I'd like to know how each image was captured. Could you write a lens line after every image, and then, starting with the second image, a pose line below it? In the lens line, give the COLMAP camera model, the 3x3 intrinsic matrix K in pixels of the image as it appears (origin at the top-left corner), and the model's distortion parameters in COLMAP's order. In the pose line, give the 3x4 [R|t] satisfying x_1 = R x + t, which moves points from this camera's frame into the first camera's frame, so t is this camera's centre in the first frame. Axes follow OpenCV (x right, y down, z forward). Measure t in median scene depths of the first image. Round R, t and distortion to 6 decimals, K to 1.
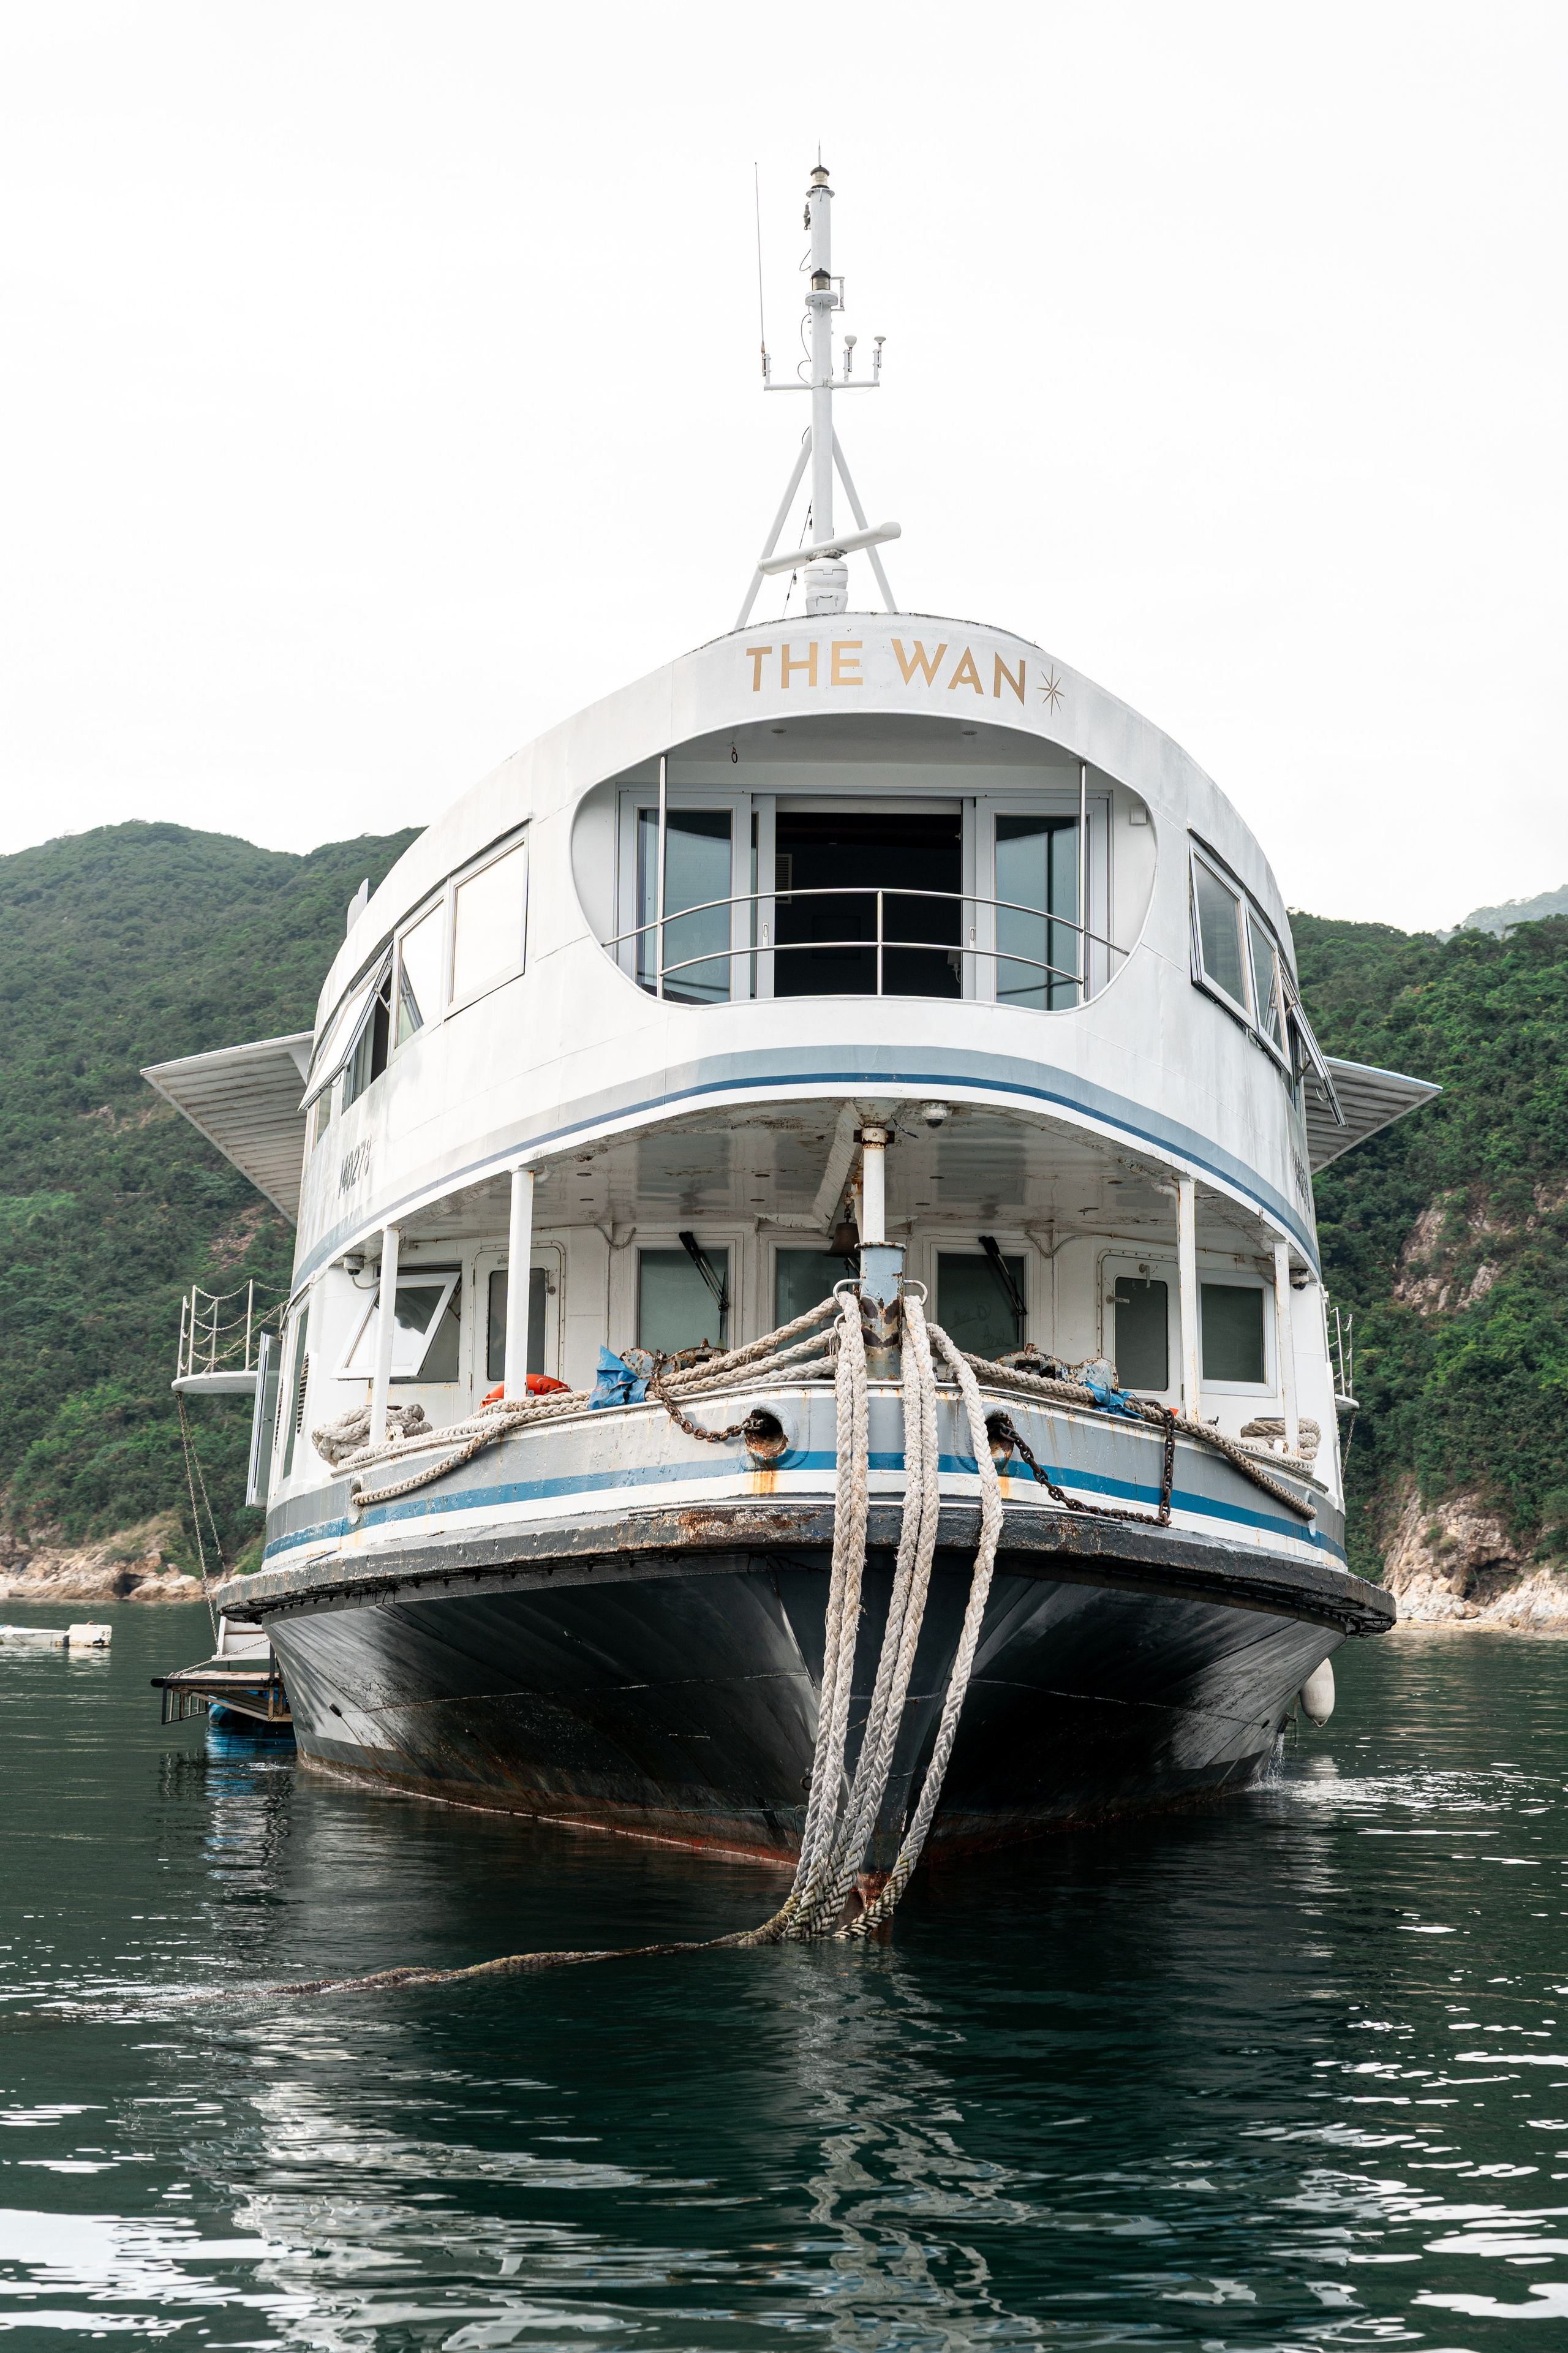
lens RADIAL K [[3781.5, 0, 783.6], [0, 3781.5, 1012.6], [0, 0, 1]] dist [0.054513, 0.046695]
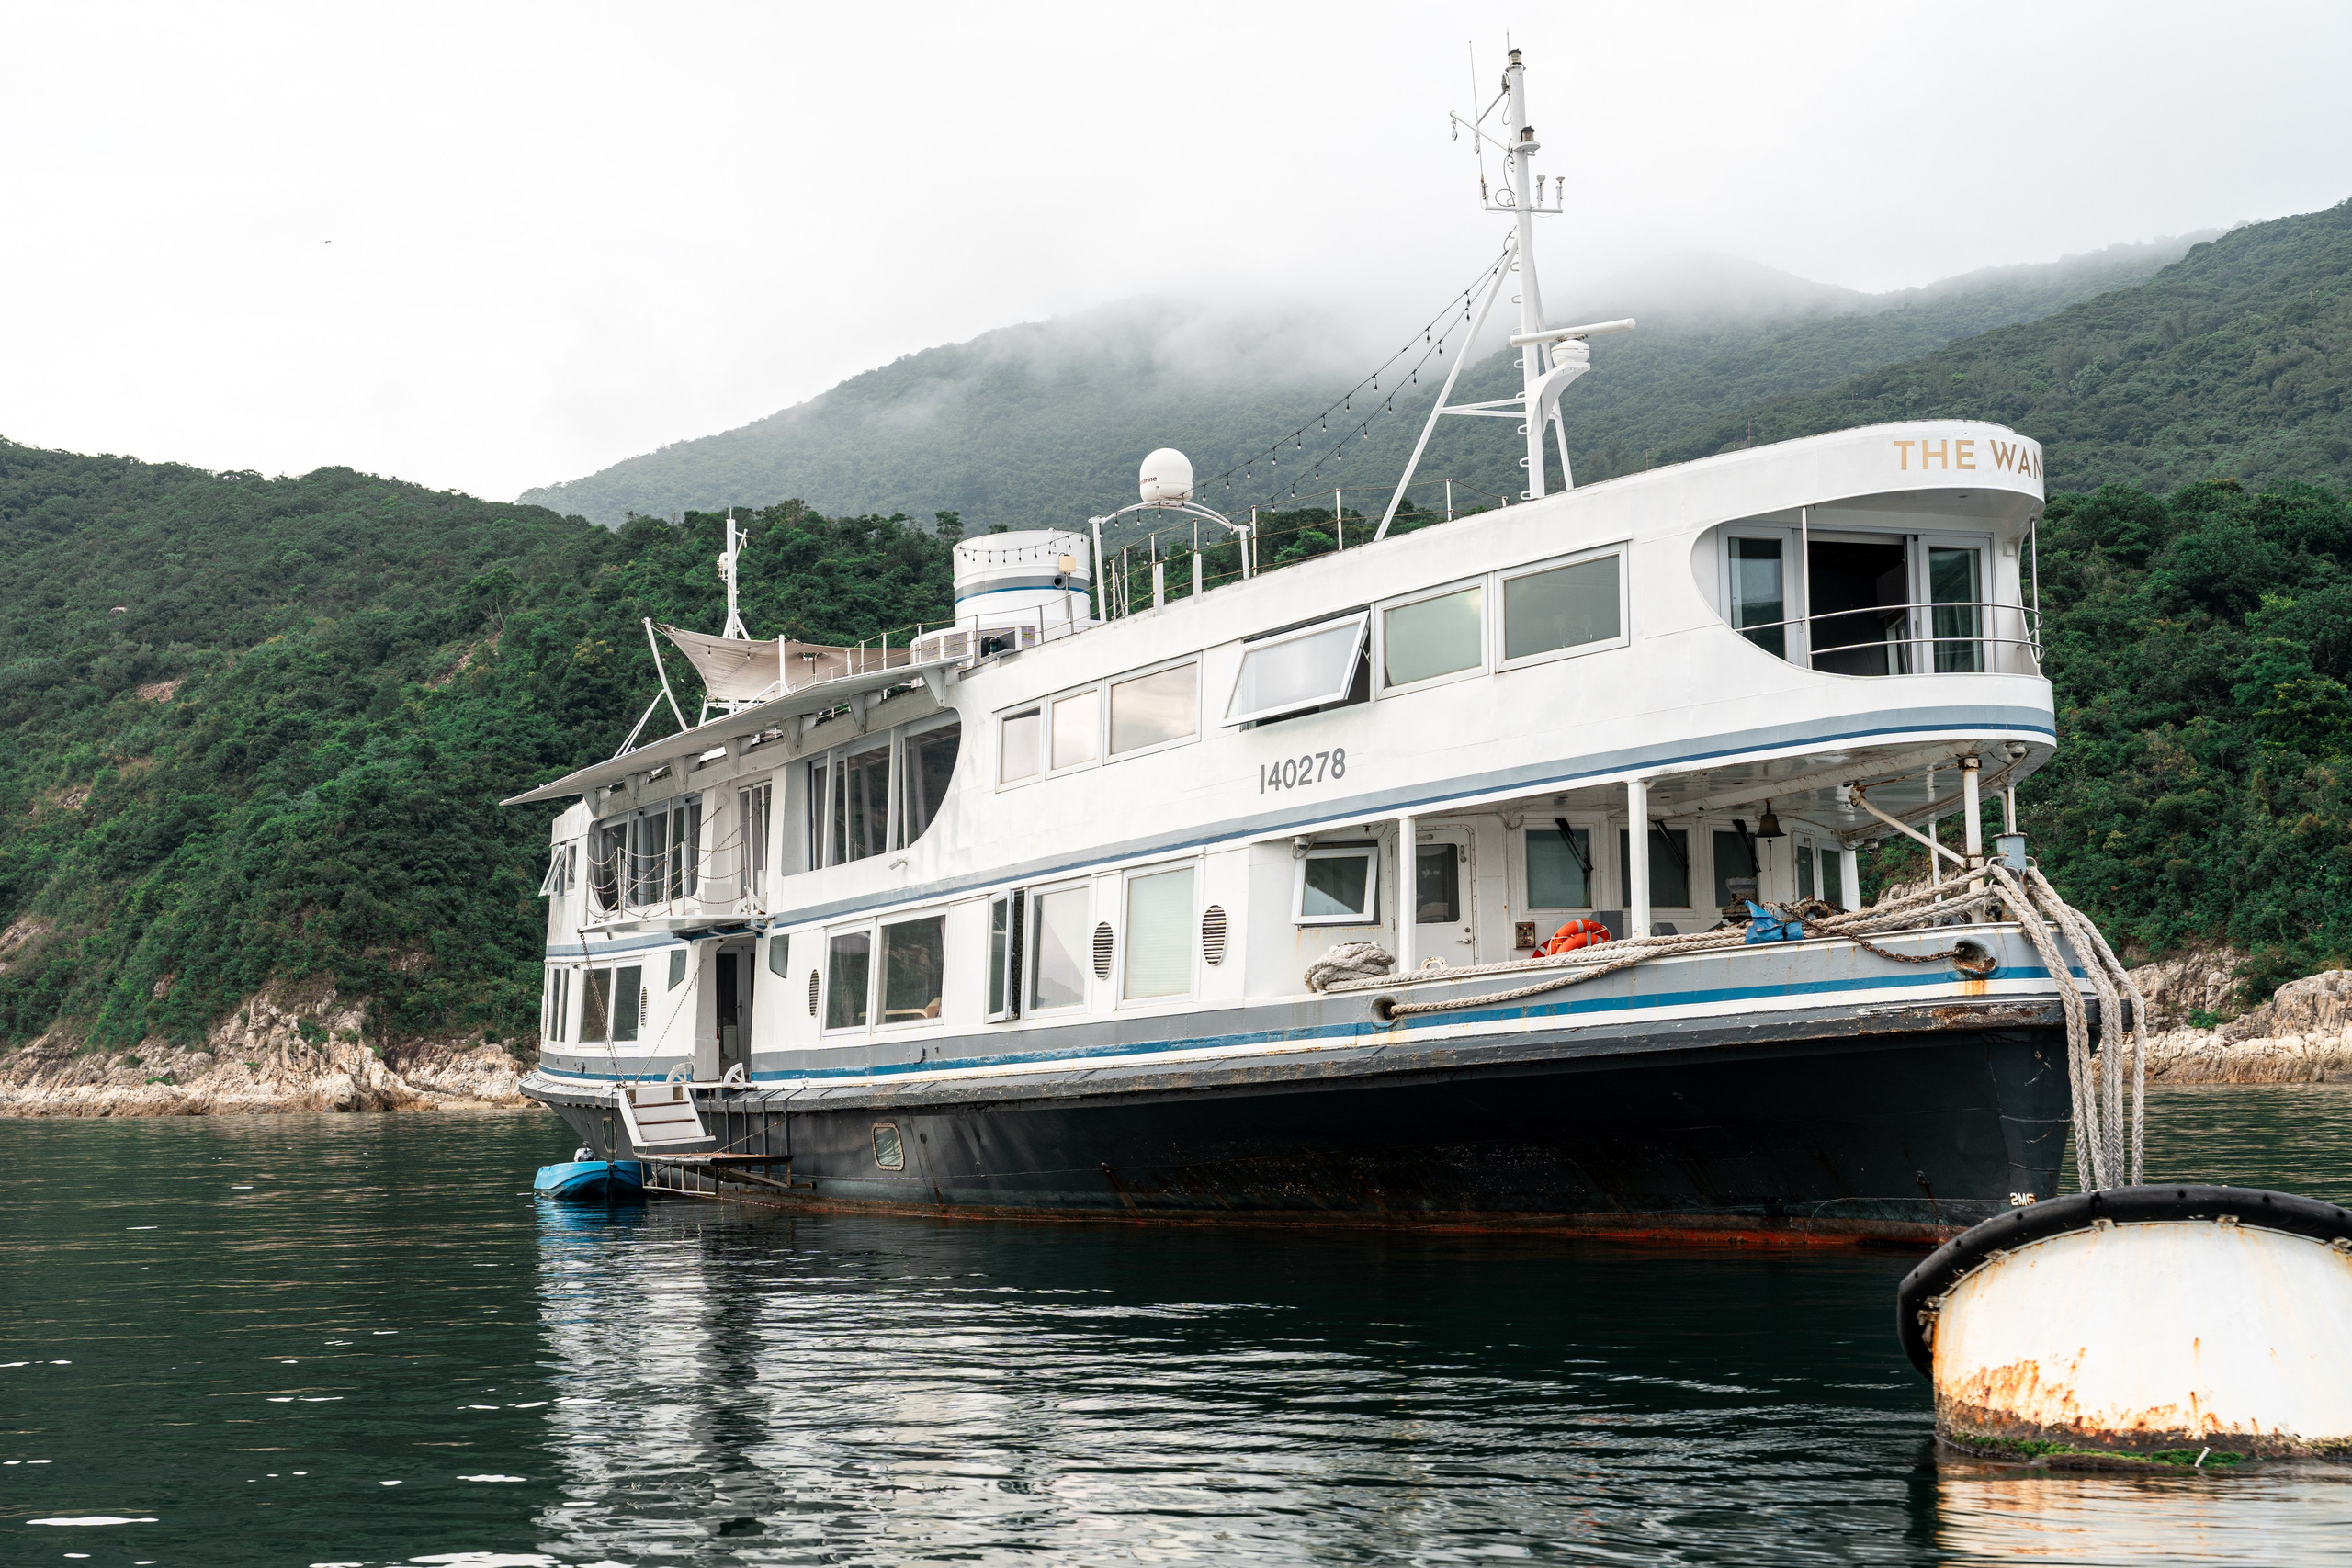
lens RADIAL K [[3296.2, 0, 1176.0], [0, 3296.2, 784.0], [0, 0, 1]] dist [0.029344, 0.036770]
pose [[0.911341, -0.004626, 0.411625, -0.760153], [-0.021855, 0.997983, 0.059603, -0.029554], [-0.411071, -0.063315, 0.909402, -0.085154]]
